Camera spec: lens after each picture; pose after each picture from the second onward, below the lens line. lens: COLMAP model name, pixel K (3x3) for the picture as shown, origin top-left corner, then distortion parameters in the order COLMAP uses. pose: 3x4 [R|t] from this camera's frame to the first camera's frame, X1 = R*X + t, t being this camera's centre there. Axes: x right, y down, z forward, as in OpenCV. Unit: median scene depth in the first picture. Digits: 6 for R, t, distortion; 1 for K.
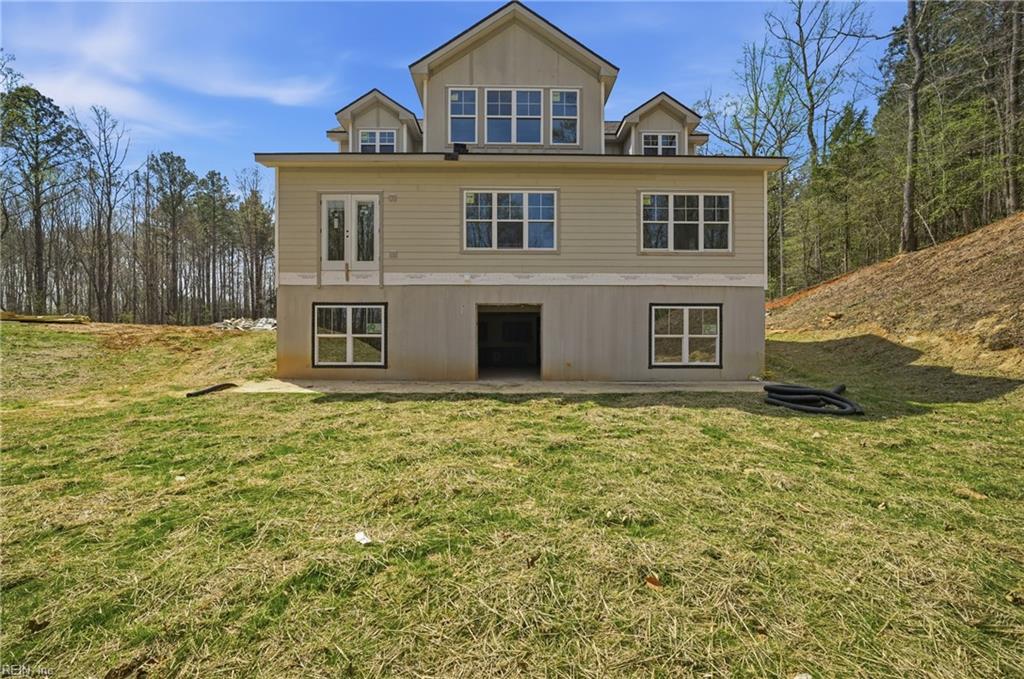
lens RADIAL K [[415.6, 0, 490.9], [0, 415.6, 337.4], [0, 0, 1]] dist [0.005933, 0.001079]
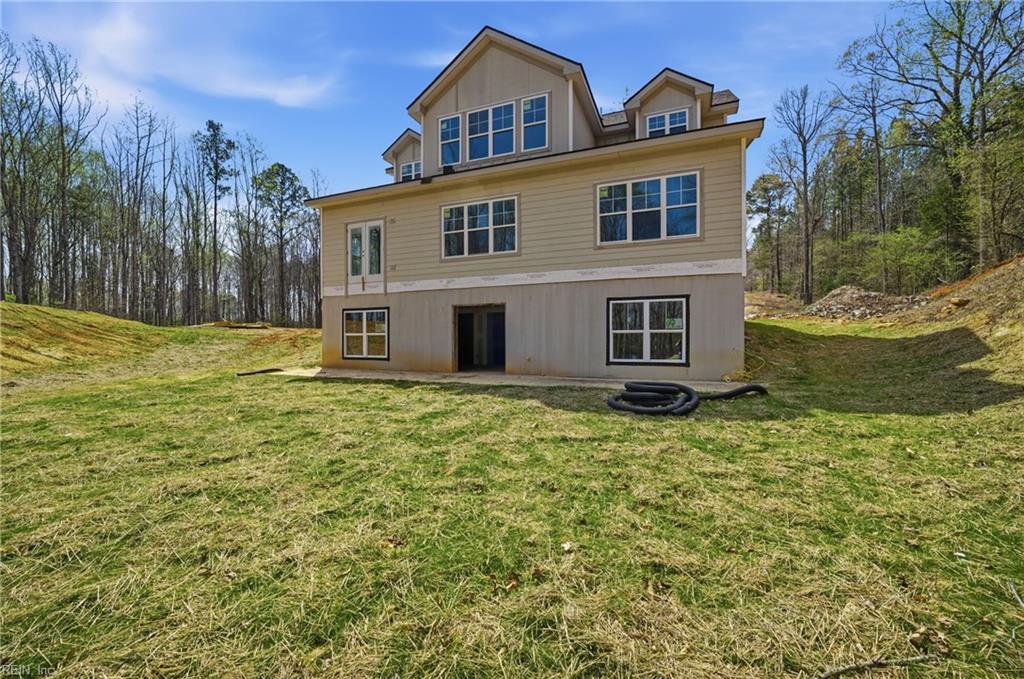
lens RADIAL K [[415.6, 0, 513.1], [0, 415.6, 332.7], [0, 0, 1]] dist [0.005933, 0.001079]
pose [[0.917076, -0.010598, -0.398571, 0.566176], [0.009949, 0.999944, -0.003697, 0.000342], [0.398588, -0.000575, 0.917130, 0.021265]]
